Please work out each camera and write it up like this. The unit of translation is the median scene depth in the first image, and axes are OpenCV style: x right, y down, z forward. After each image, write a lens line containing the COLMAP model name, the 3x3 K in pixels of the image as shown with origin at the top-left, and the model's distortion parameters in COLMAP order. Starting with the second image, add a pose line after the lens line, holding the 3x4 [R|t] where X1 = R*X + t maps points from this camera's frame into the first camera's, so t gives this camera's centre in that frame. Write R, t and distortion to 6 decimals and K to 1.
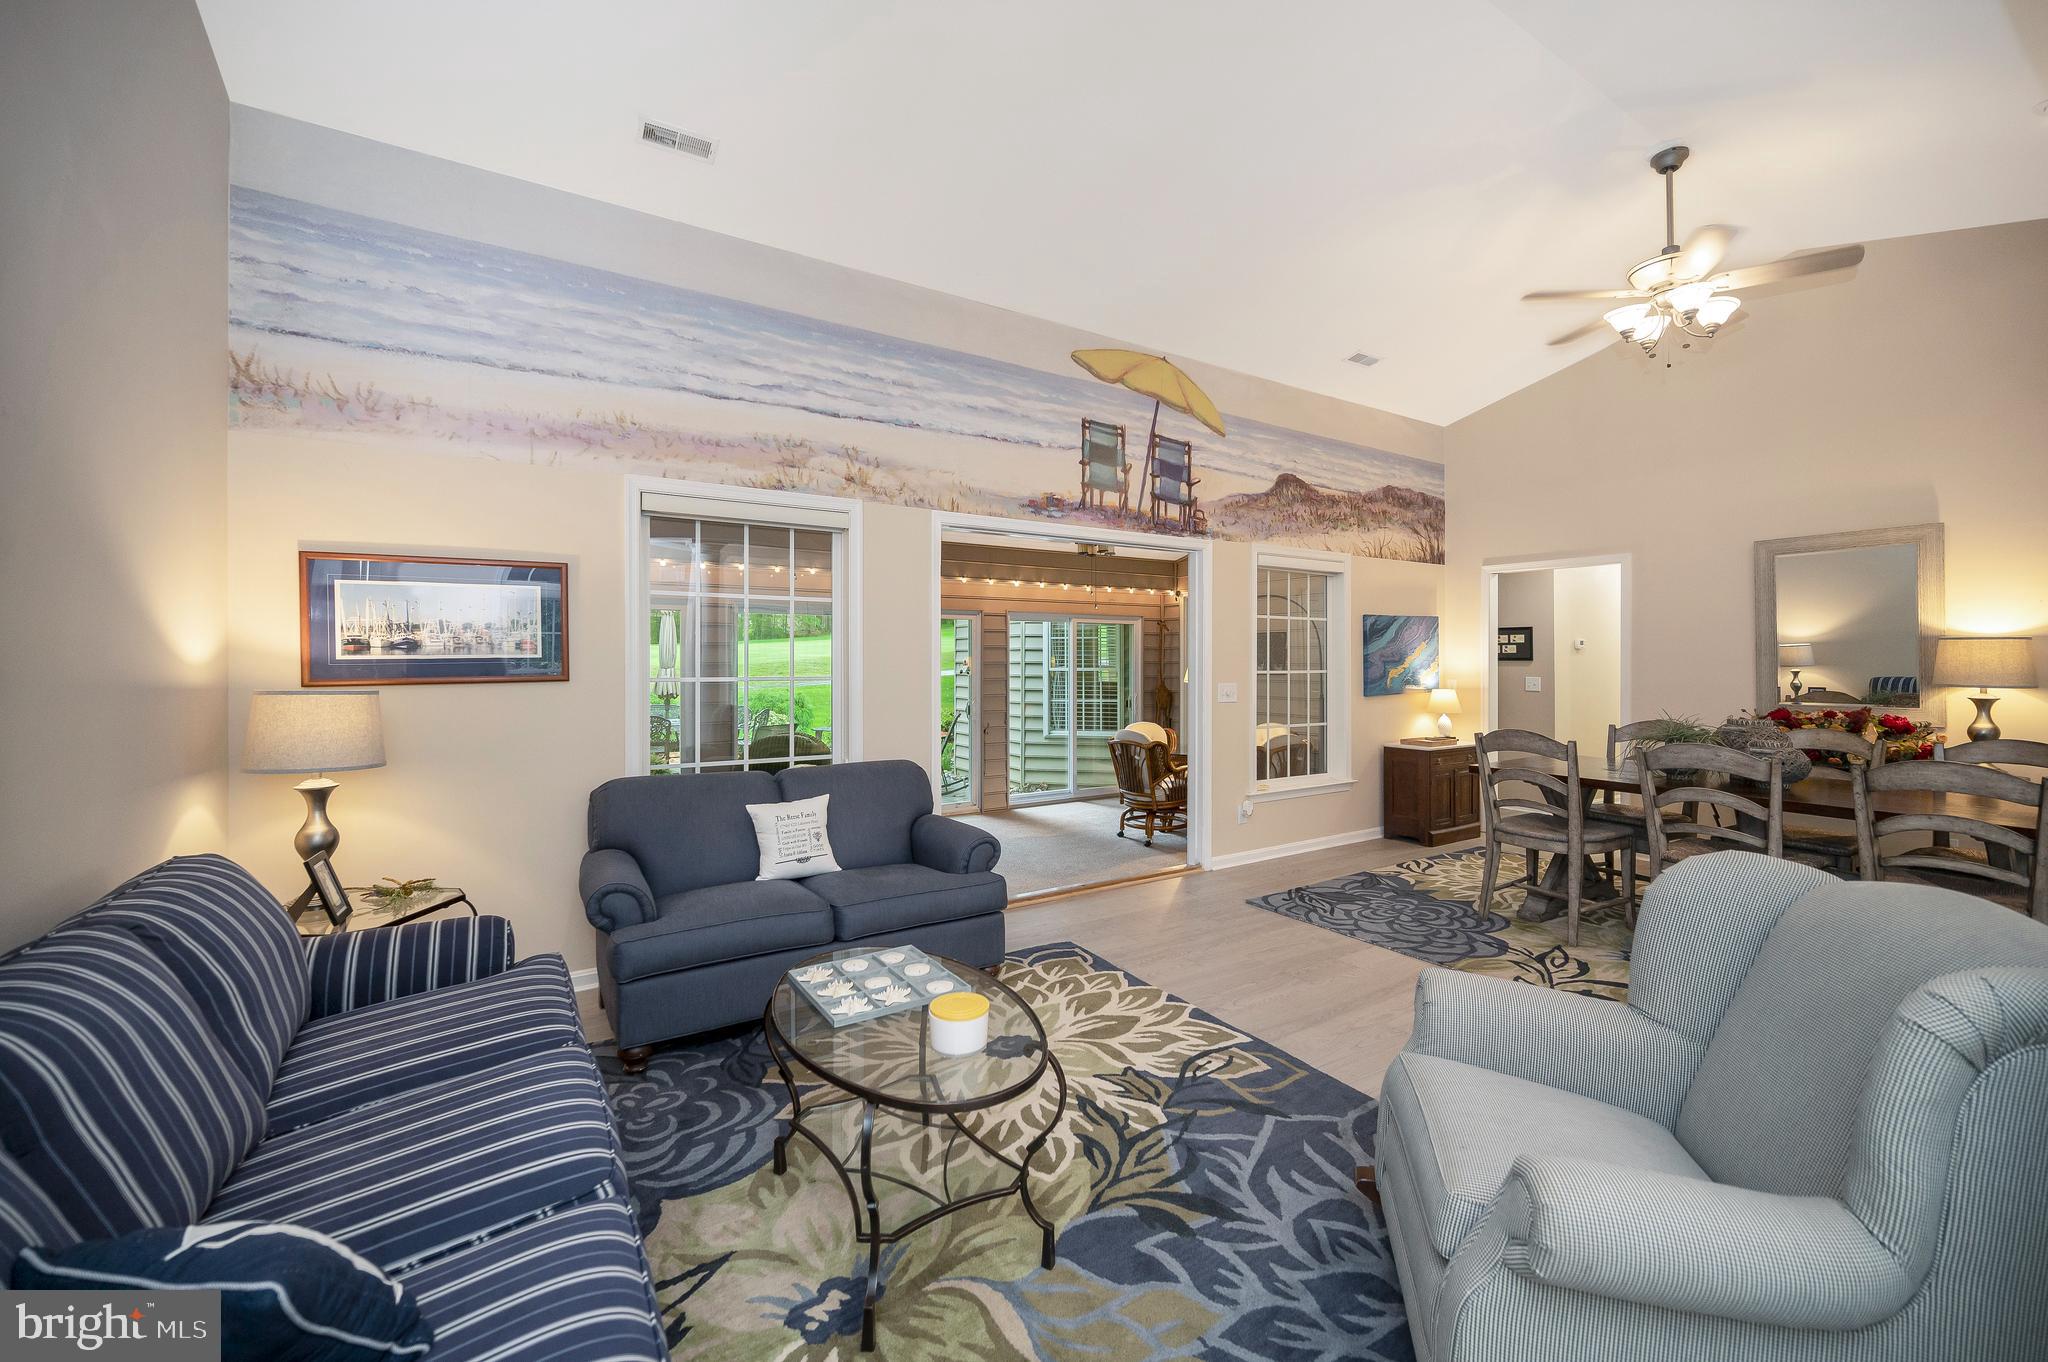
lens RADIAL K [[831.3, 0, 1028.5], [0, 831.3, 654.5], [0, 0, 1]] dist [-0.000446, -0.000747]
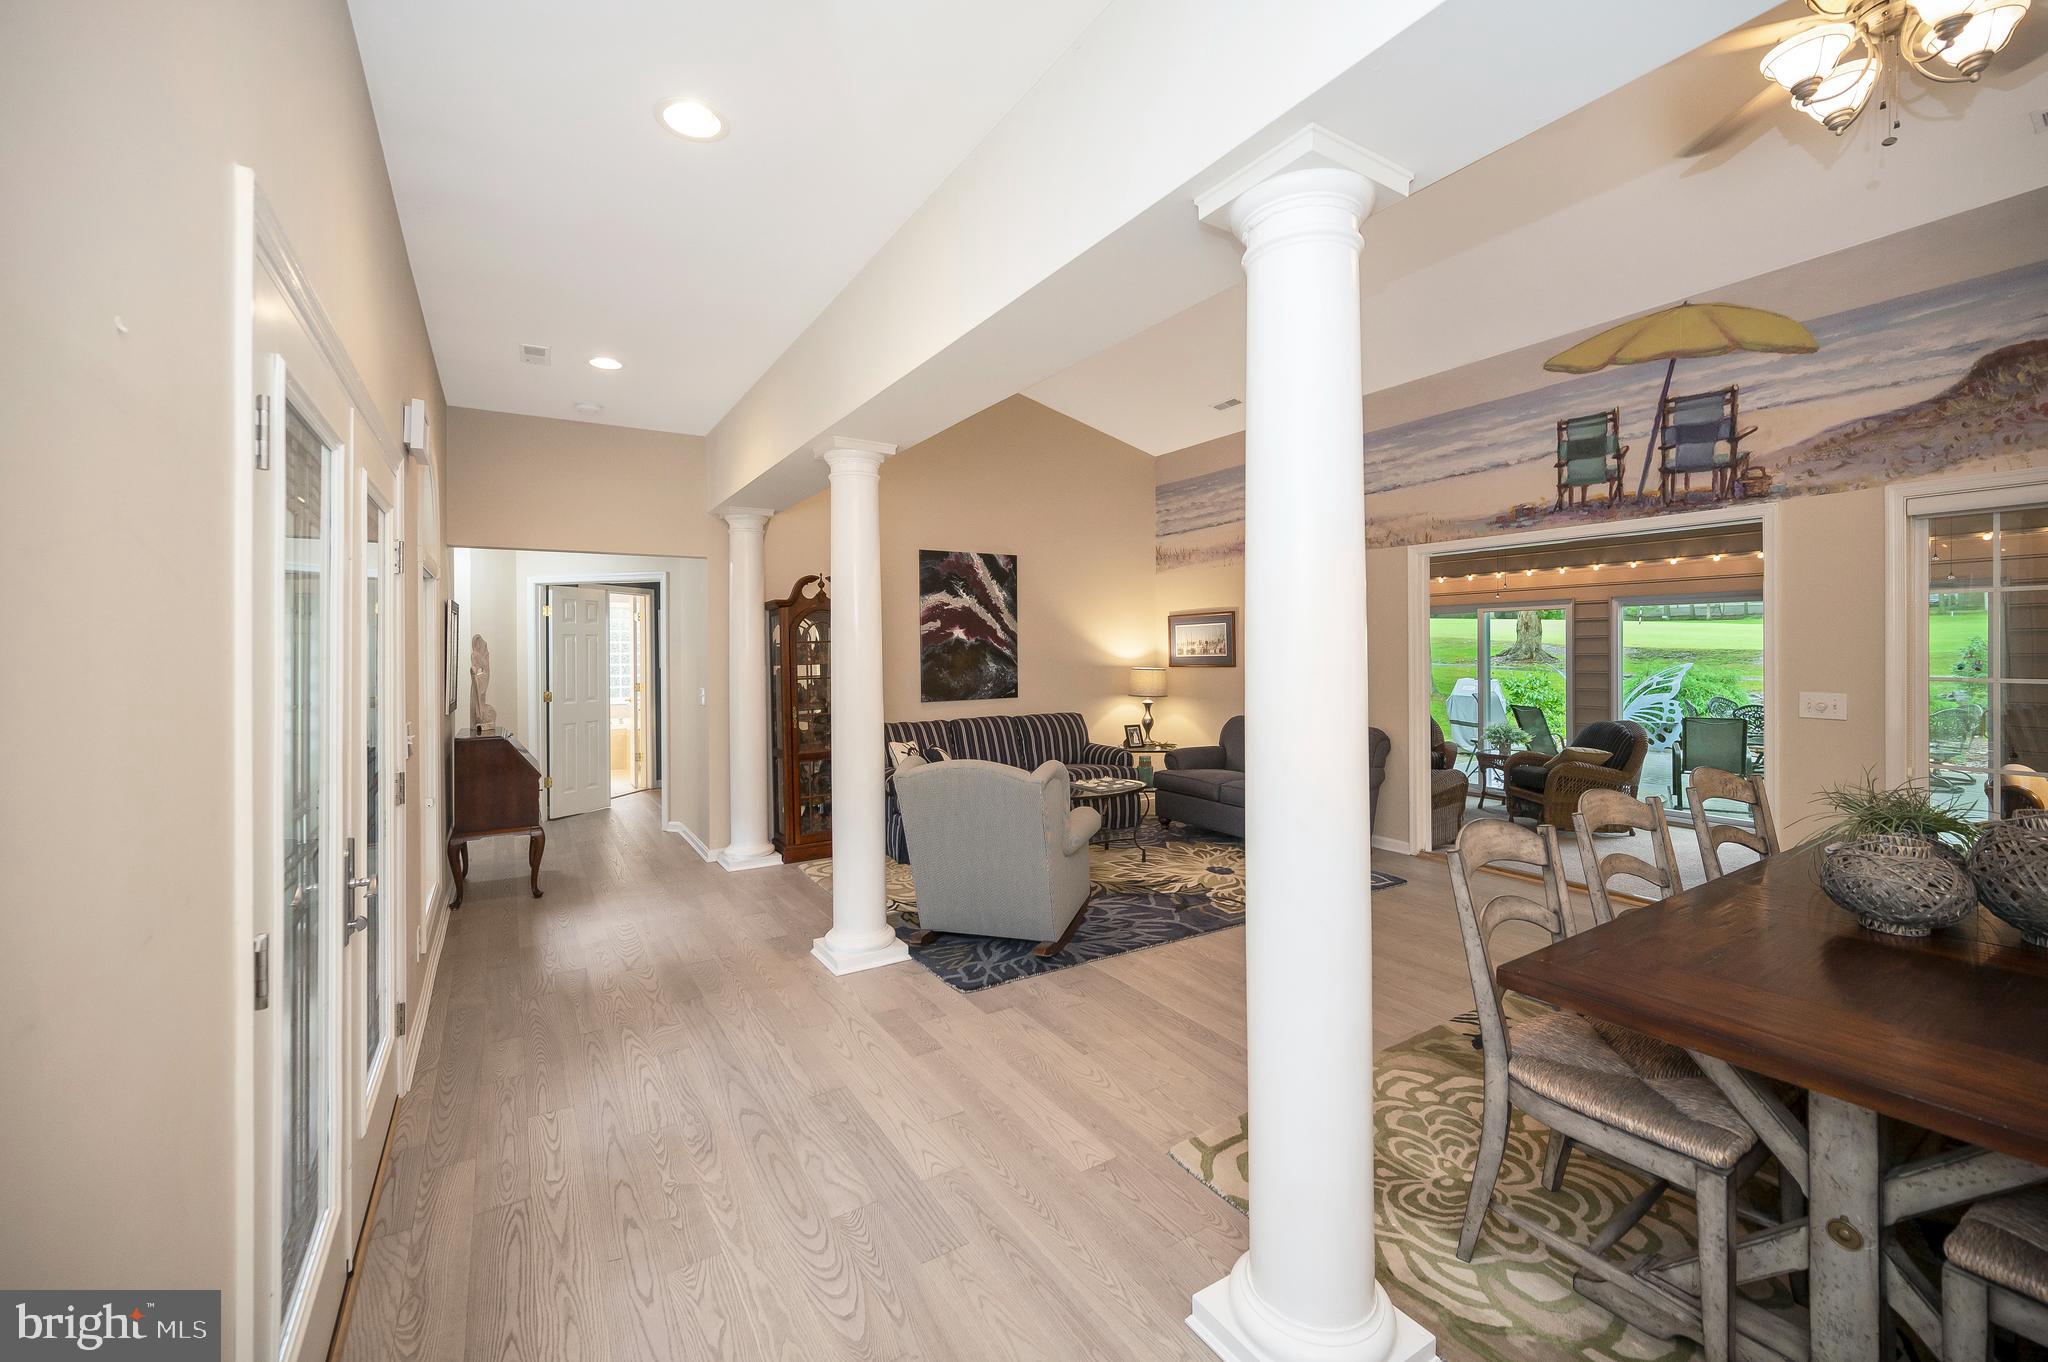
lens RADIAL K [[831.3, 0, 1028.5], [0, 831.3, 654.5], [0, 0, 1]] dist [-0.000446, -0.000747]
pose [[-0.021289, -0.002400, -0.999770, 1.060082], [0.000982, 0.999997, -0.002422, 0.002591], [0.999773, -0.001033, -0.021286, 0.361079]]
